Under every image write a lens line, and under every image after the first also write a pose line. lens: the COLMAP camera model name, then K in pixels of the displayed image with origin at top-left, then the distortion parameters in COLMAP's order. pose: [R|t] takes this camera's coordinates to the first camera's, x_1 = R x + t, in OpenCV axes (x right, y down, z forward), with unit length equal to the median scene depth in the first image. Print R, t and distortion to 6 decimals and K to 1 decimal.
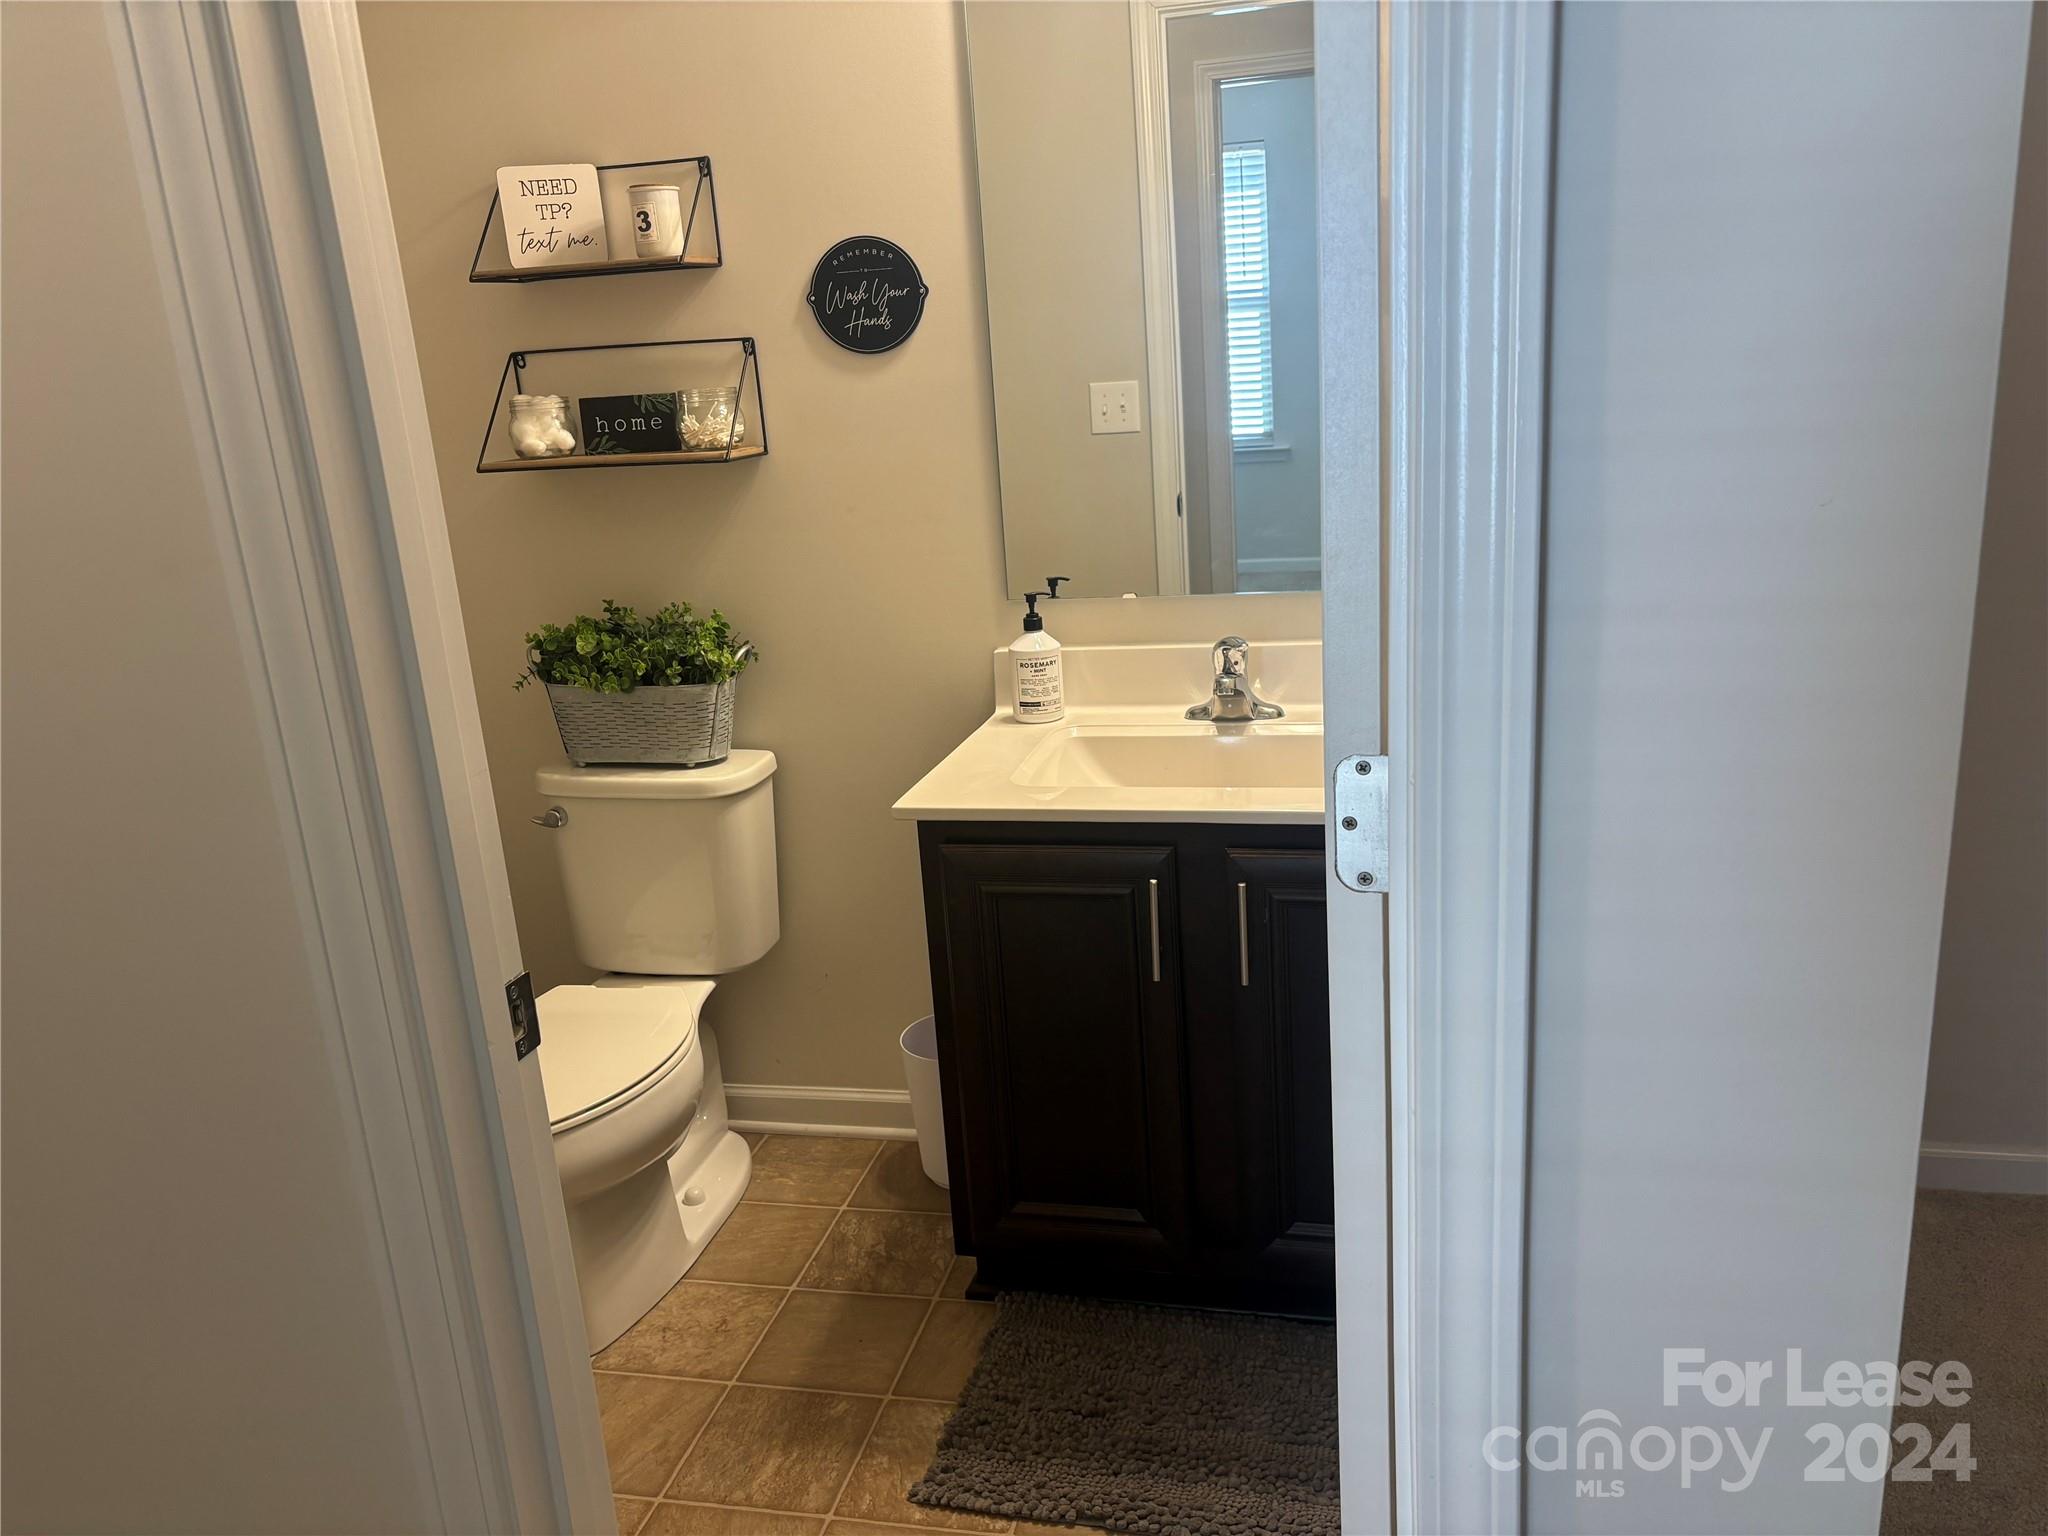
lens RADIAL K [[1546.1, 0, 1021.9], [0, 1546.1, 772.0], [0, 0, 1]] dist [0.075732, -0.021579]
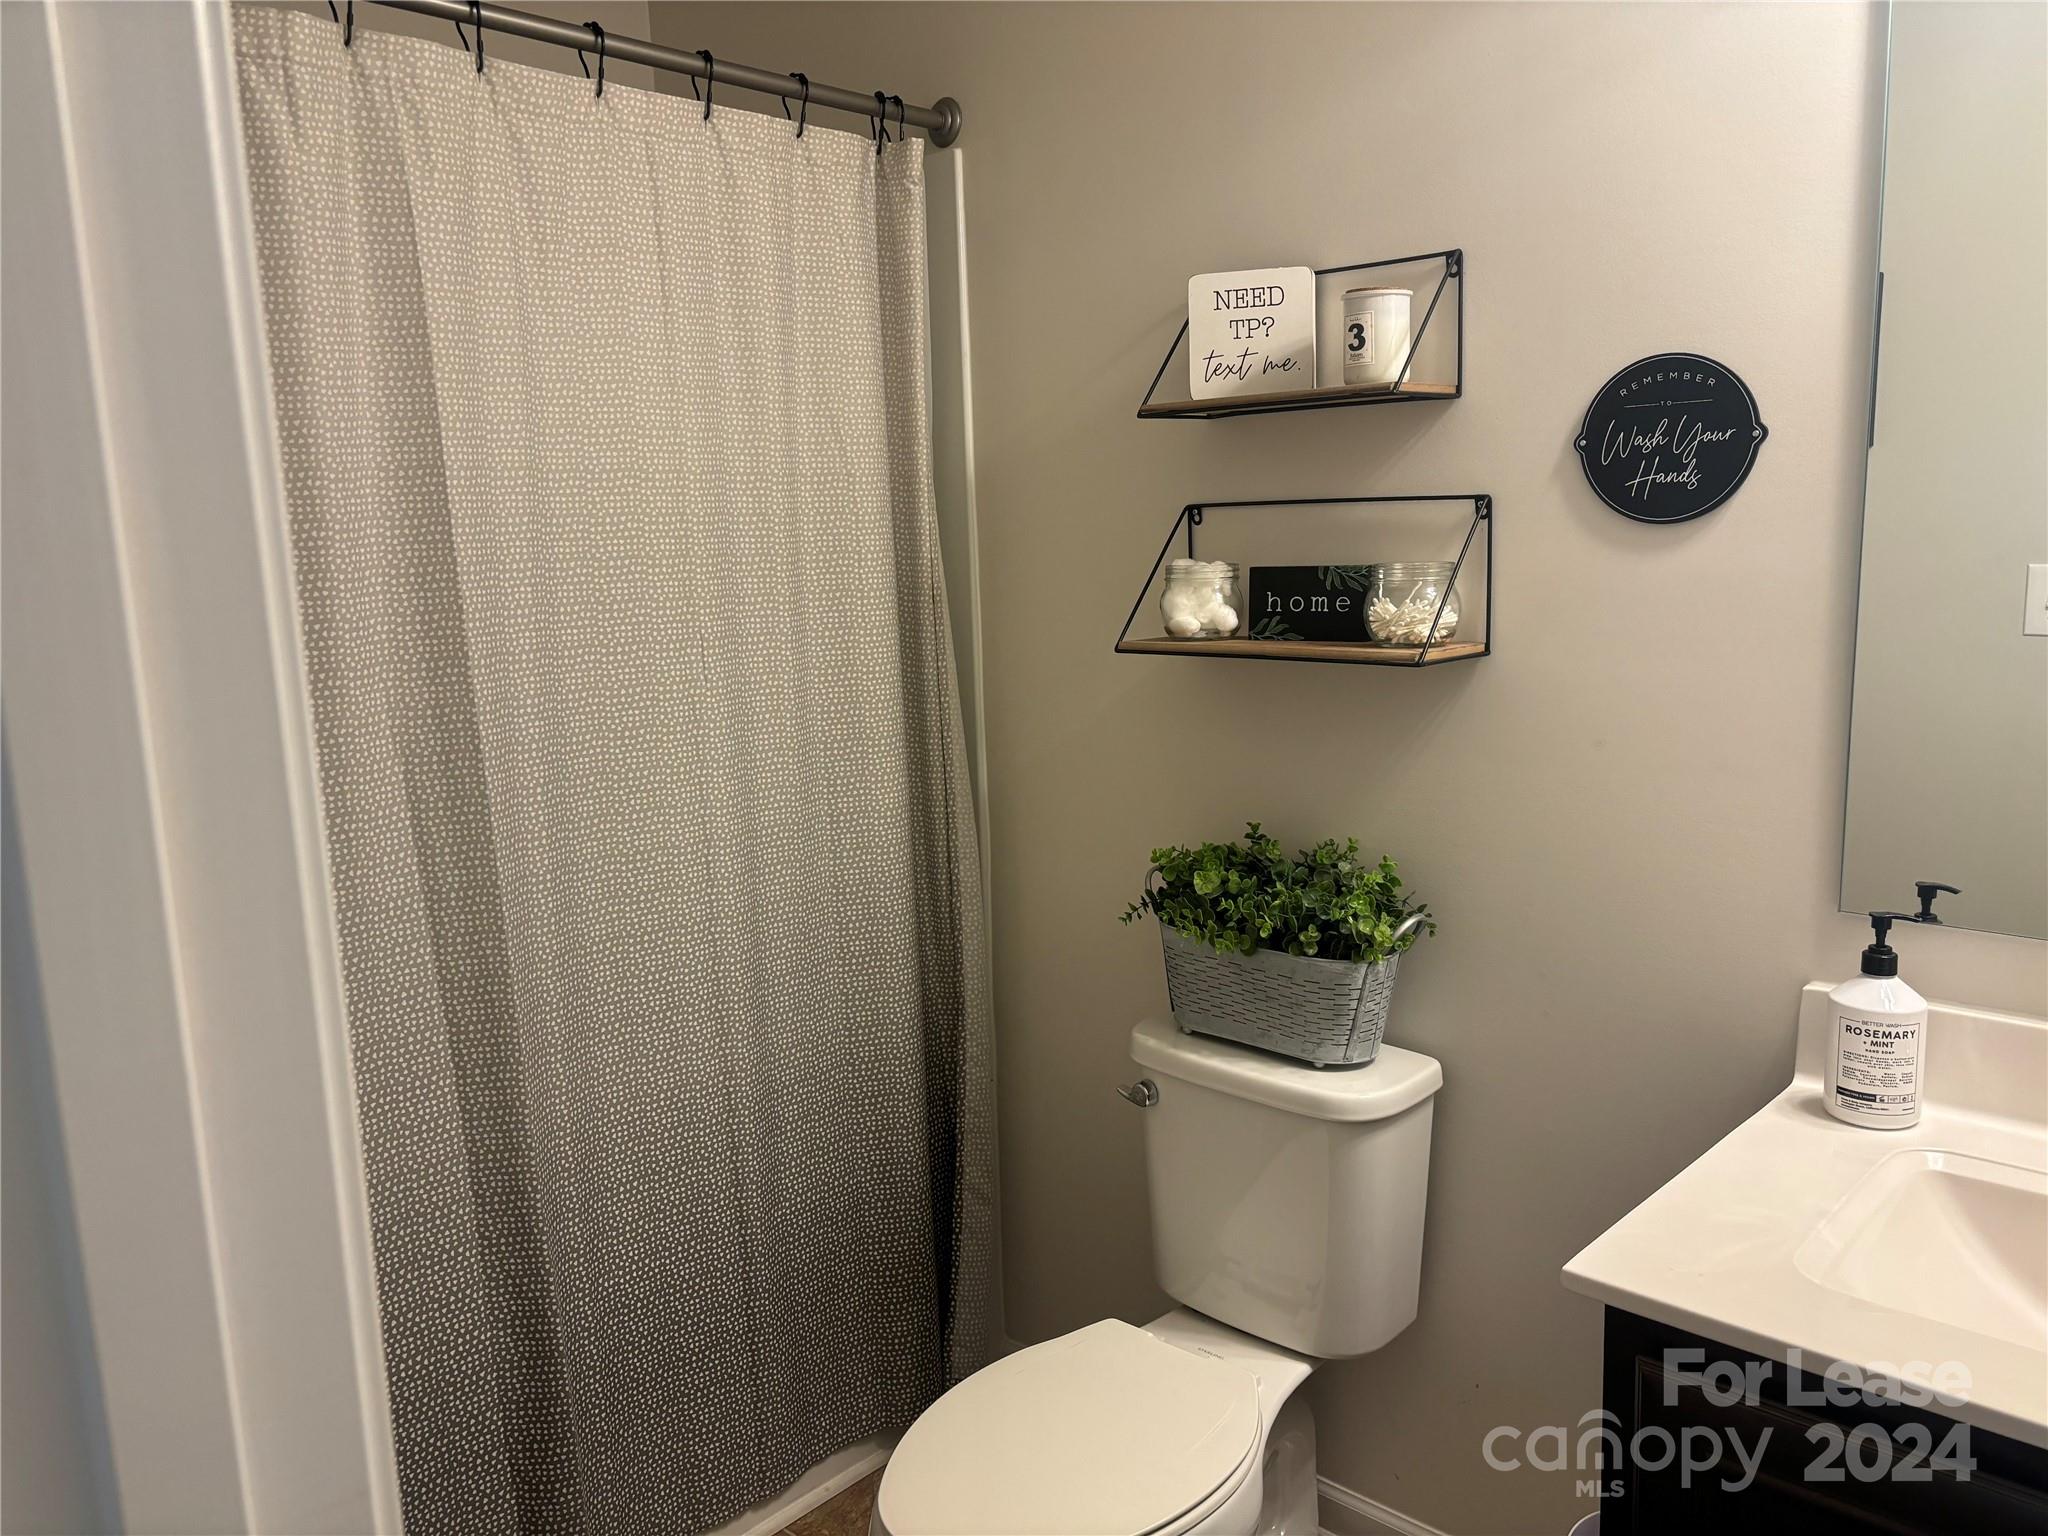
lens RADIAL K [[1546.1, 0, 1072.6], [0, 1546.1, 798.3], [0, 0, 1]] dist [0.075732, -0.021579]
pose [[0.880954, 0.129850, -0.455037, 0.000977], [-0.159852, 0.986747, -0.027895, -0.091420], [0.445384, 0.097313, 0.890036, 0.293372]]
